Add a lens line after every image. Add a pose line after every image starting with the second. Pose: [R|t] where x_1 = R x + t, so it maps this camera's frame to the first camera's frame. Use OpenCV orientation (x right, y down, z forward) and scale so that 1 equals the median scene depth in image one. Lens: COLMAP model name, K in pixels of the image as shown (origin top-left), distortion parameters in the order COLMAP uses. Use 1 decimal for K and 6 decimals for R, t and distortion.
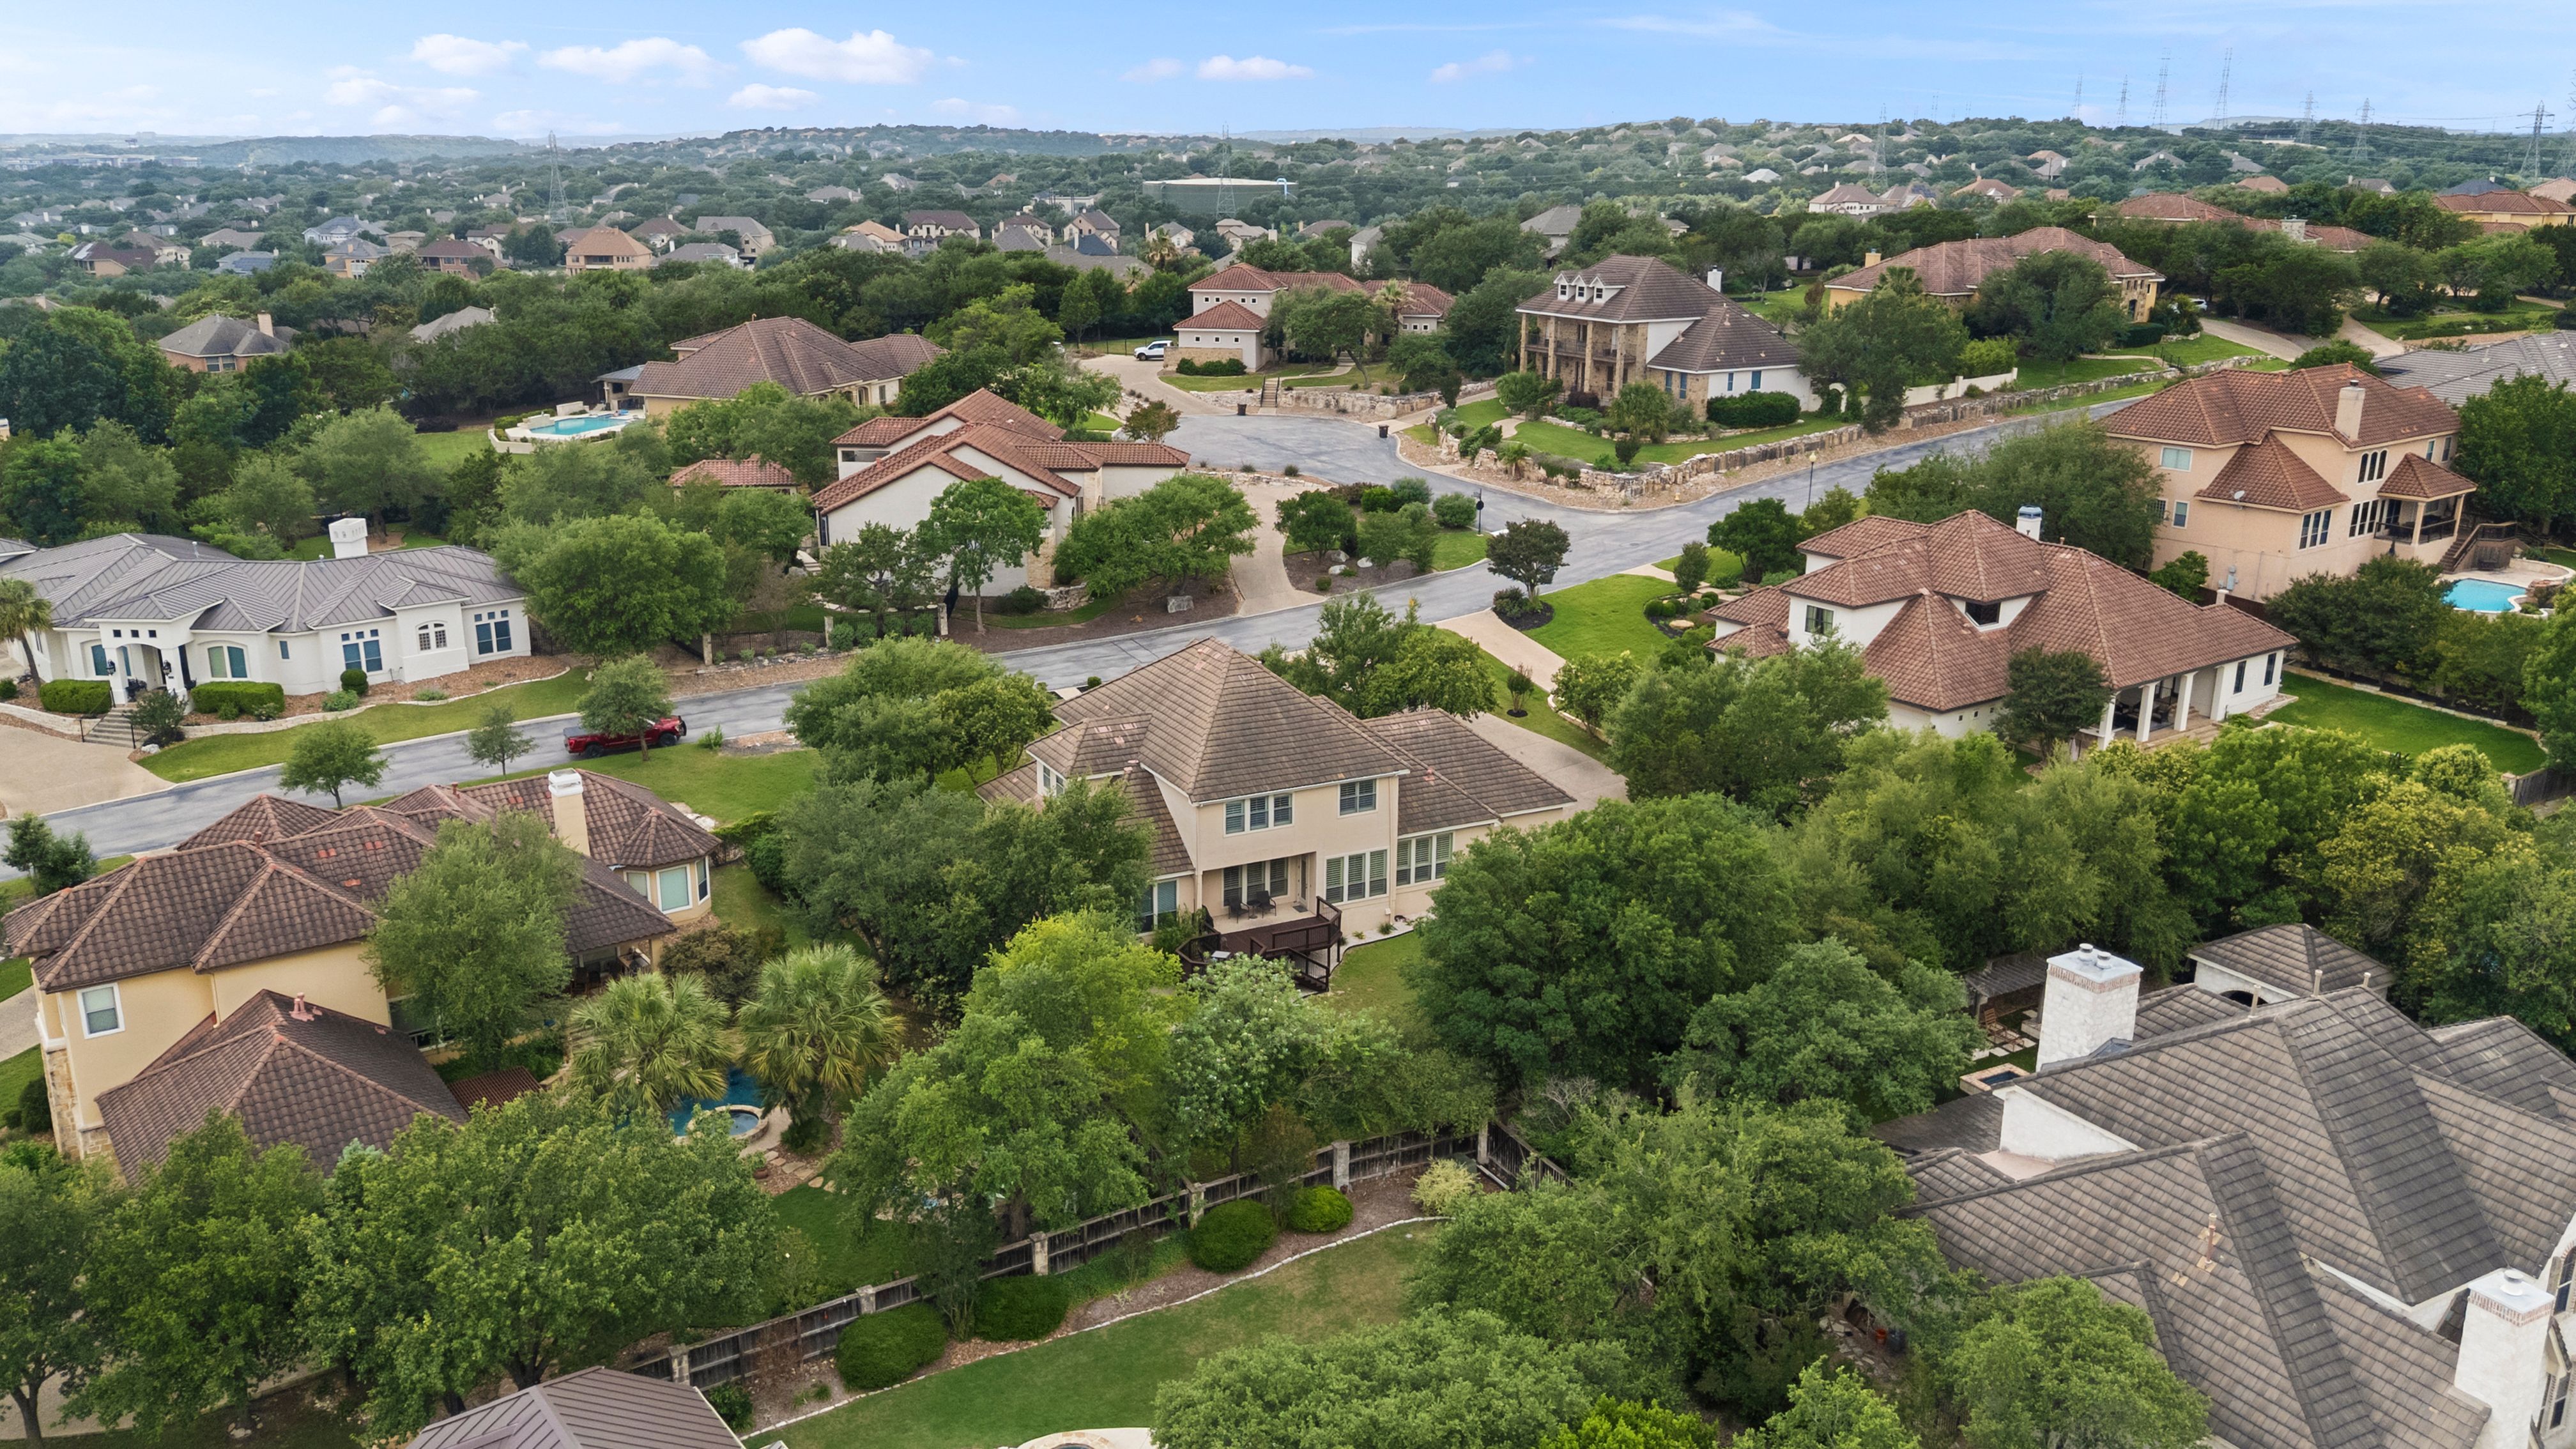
lens RADIAL K [[1966.2, 0, 1288.0], [0, 1966.2, 724.5], [0, 0, 1]] dist [0.106268, -0.138230]
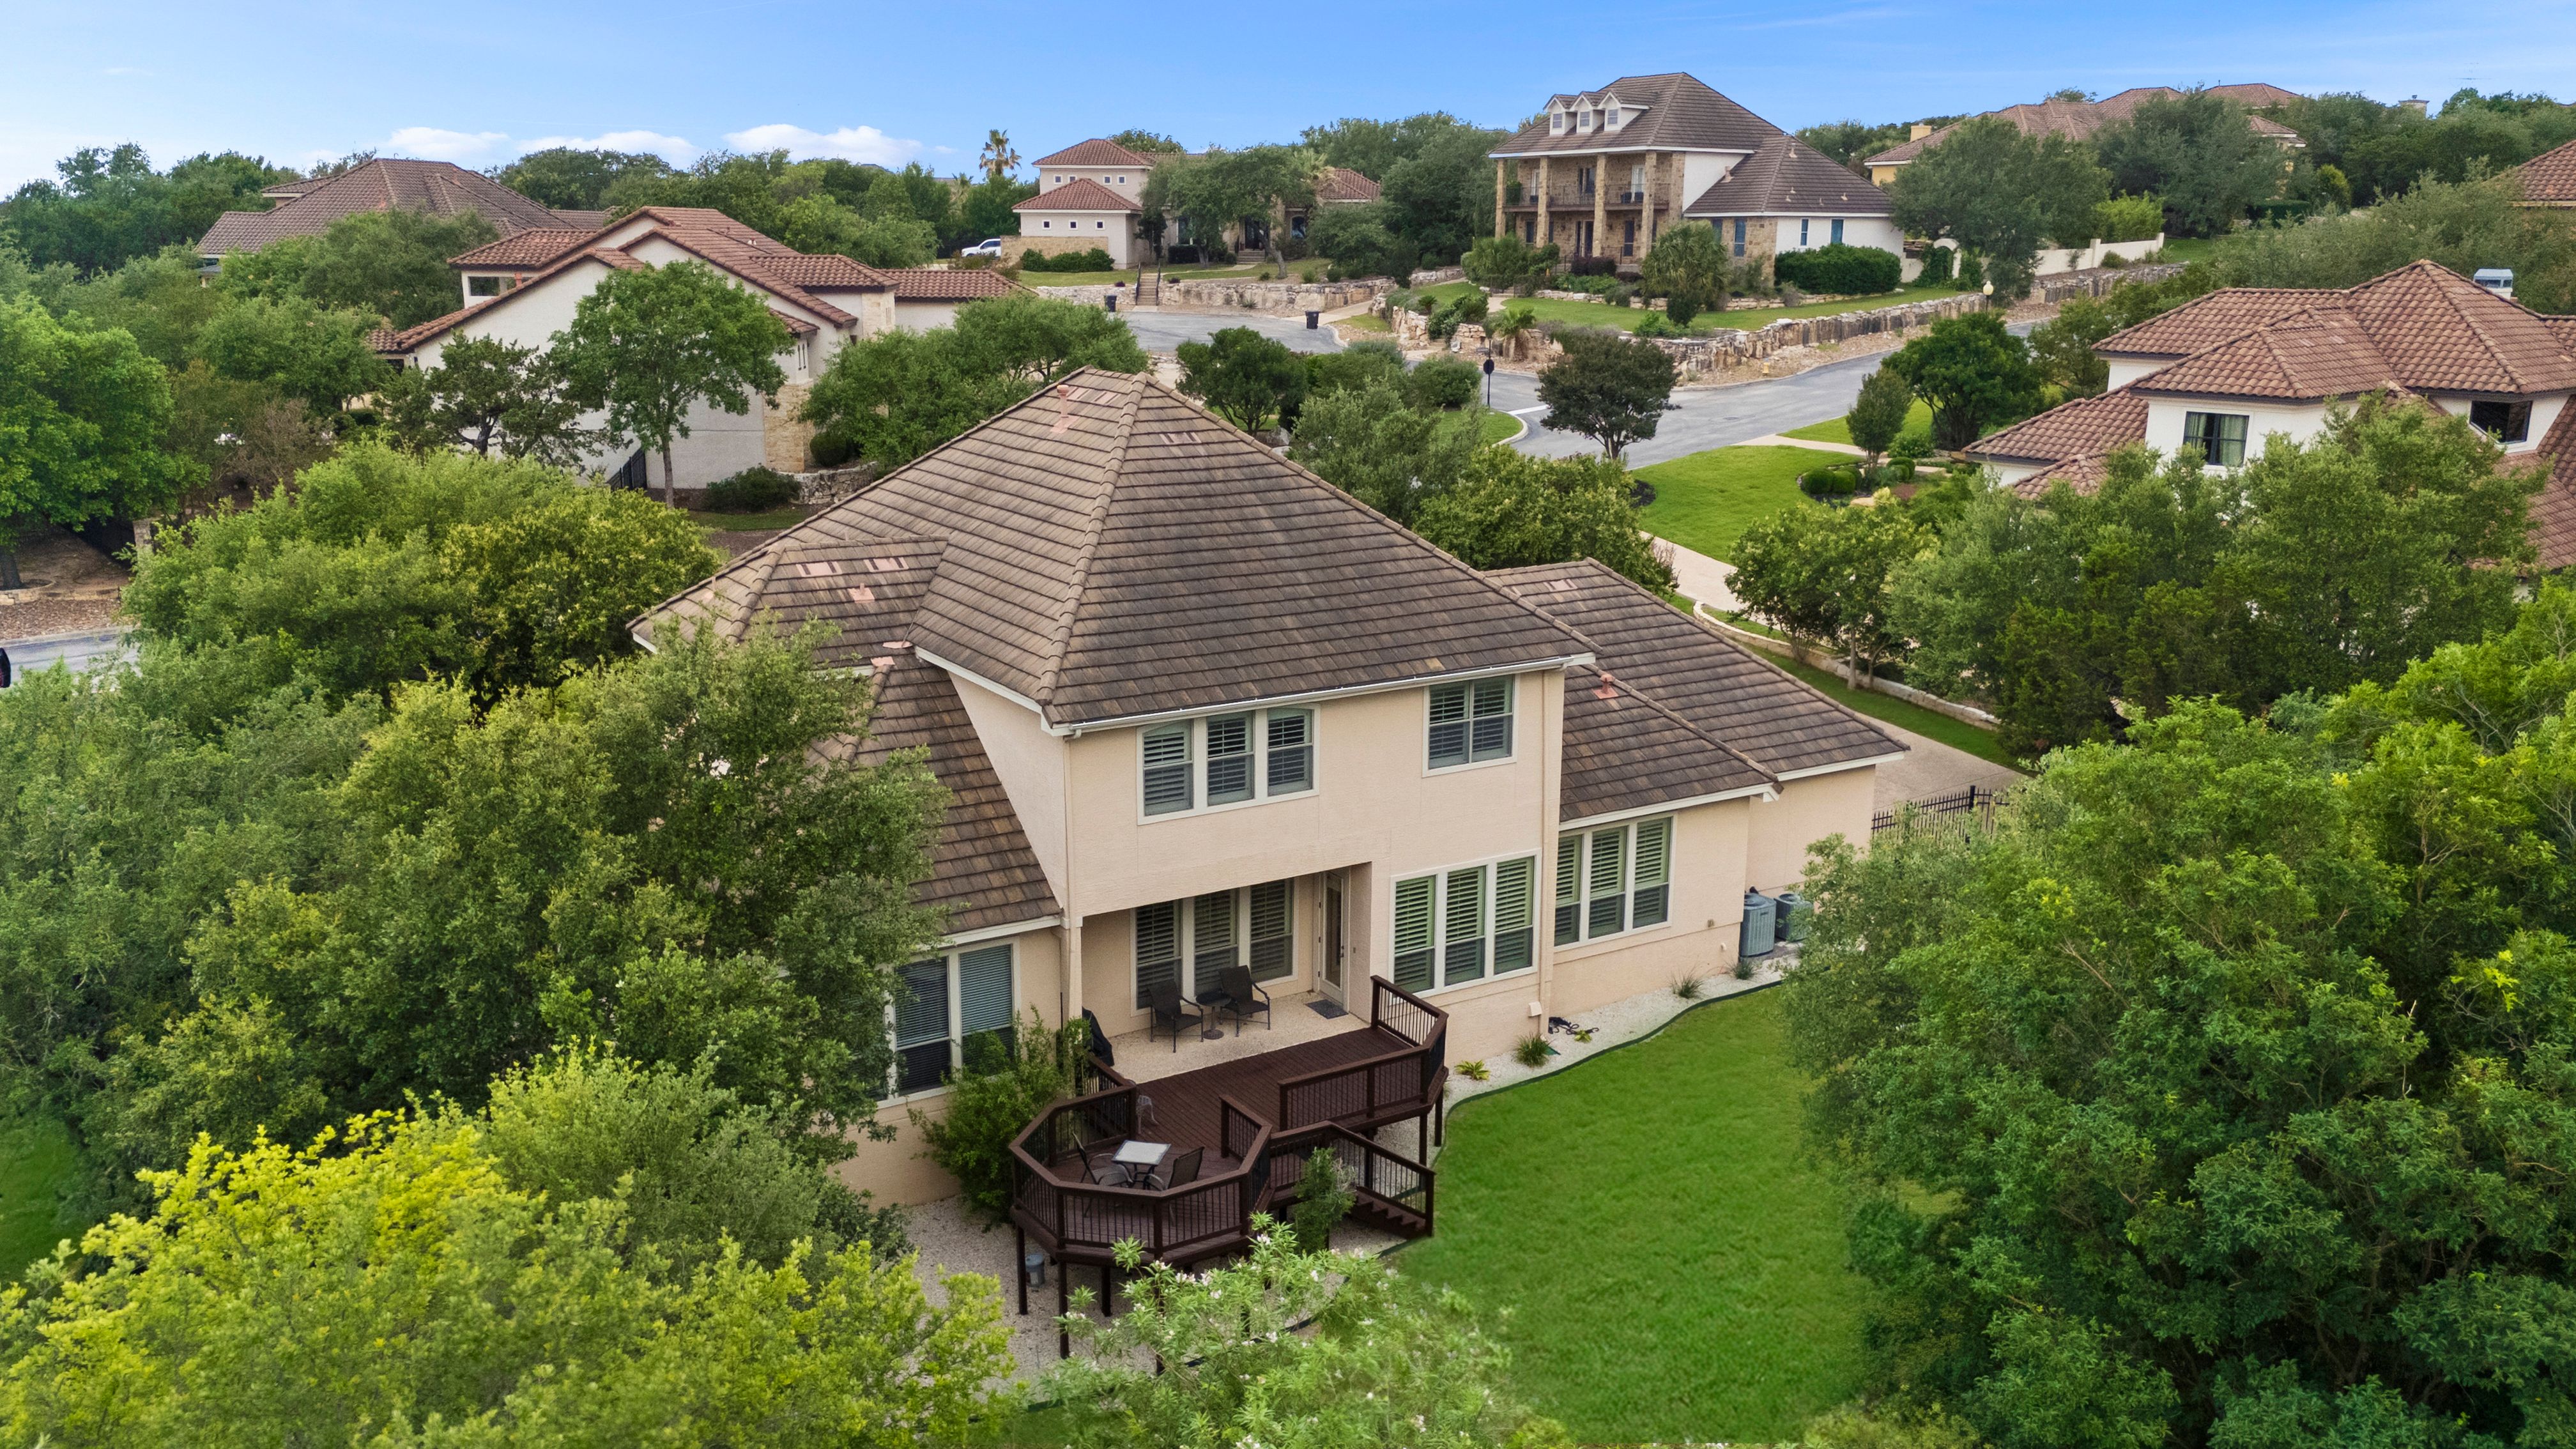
lens RADIAL K [[1982.4, 0, 1288.0], [0, 1982.4, 724.5], [0, 0, 1]] dist [0.054149, -0.014293]
pose [[0.997225, -0.019529, 0.071841, -0.022076], [0.022413, 0.998966, -0.039558, 0.038439], [-0.070994, 0.041058, 0.996631, 0.444470]]
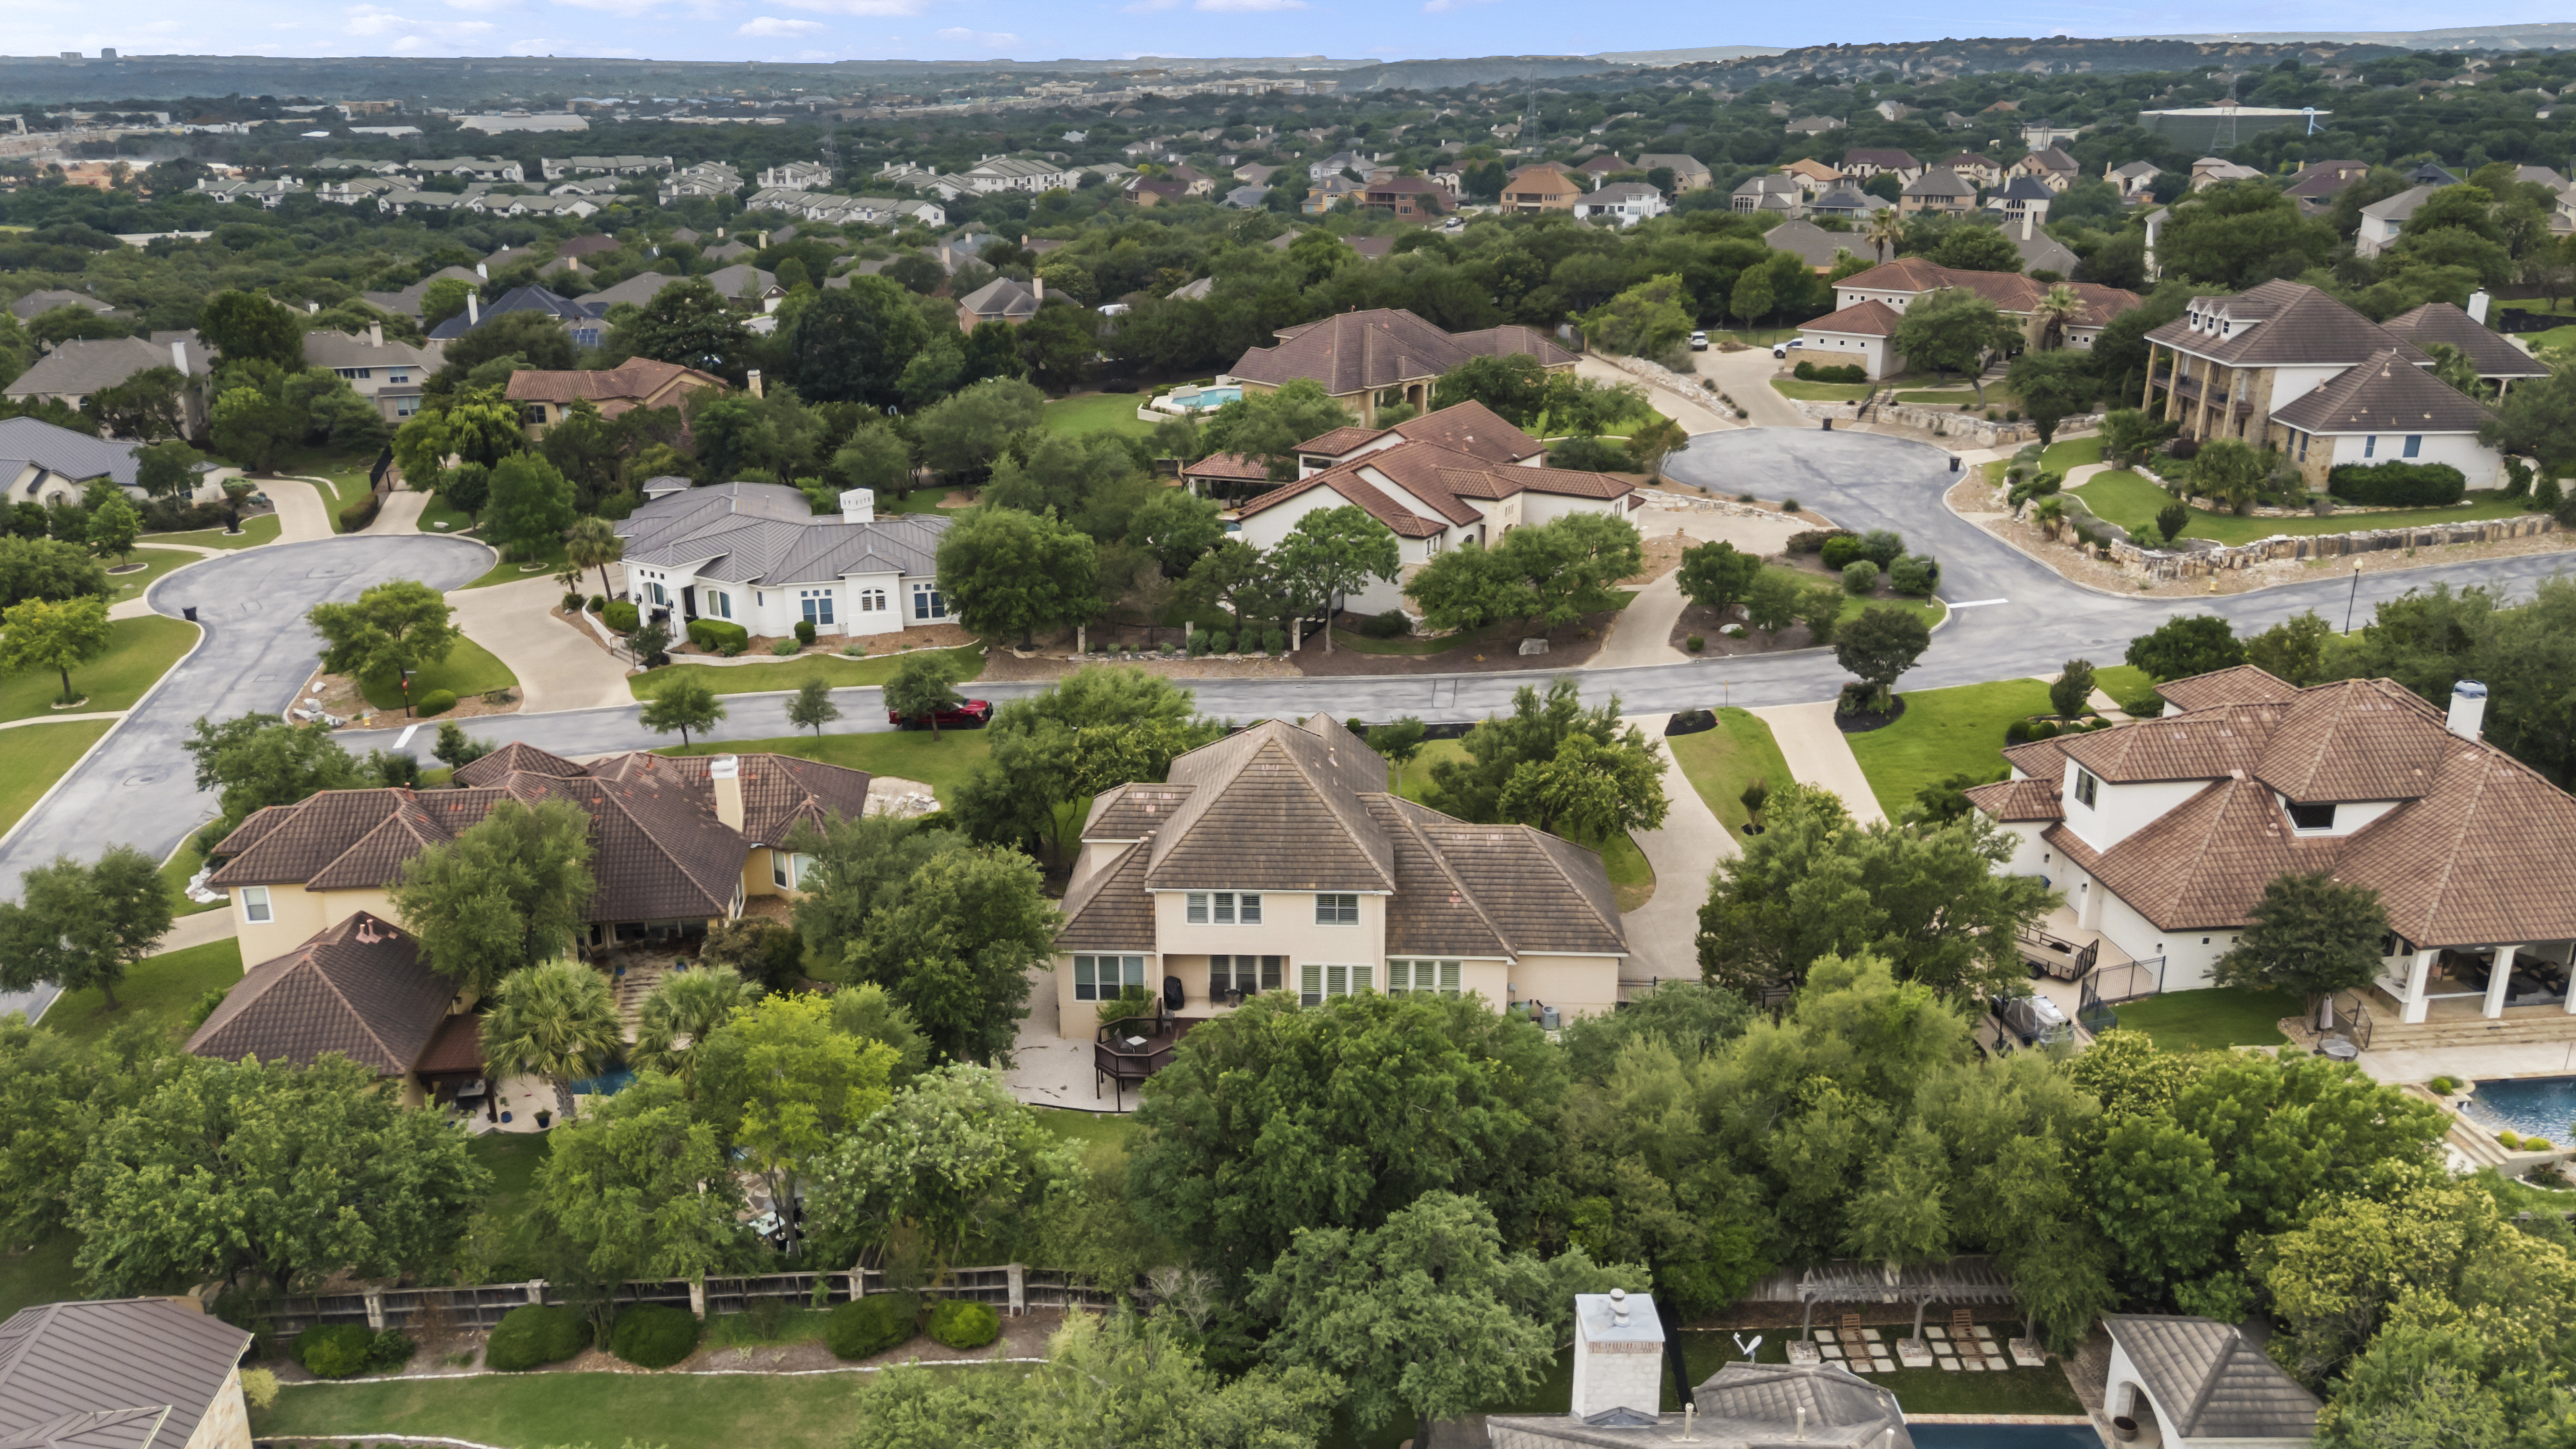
lens RADIAL K [[1931.2, 0, 1288.0], [0, 1931.2, 724.5], [0, 0, 1]] dist [0.099784, -0.133331]
pose [[0.871128, 0.152072, -0.466915, 0.330960], [-0.130645, 0.988344, 0.078152, -0.092814], [0.473358, -0.007080, 0.880842, 0.104005]]
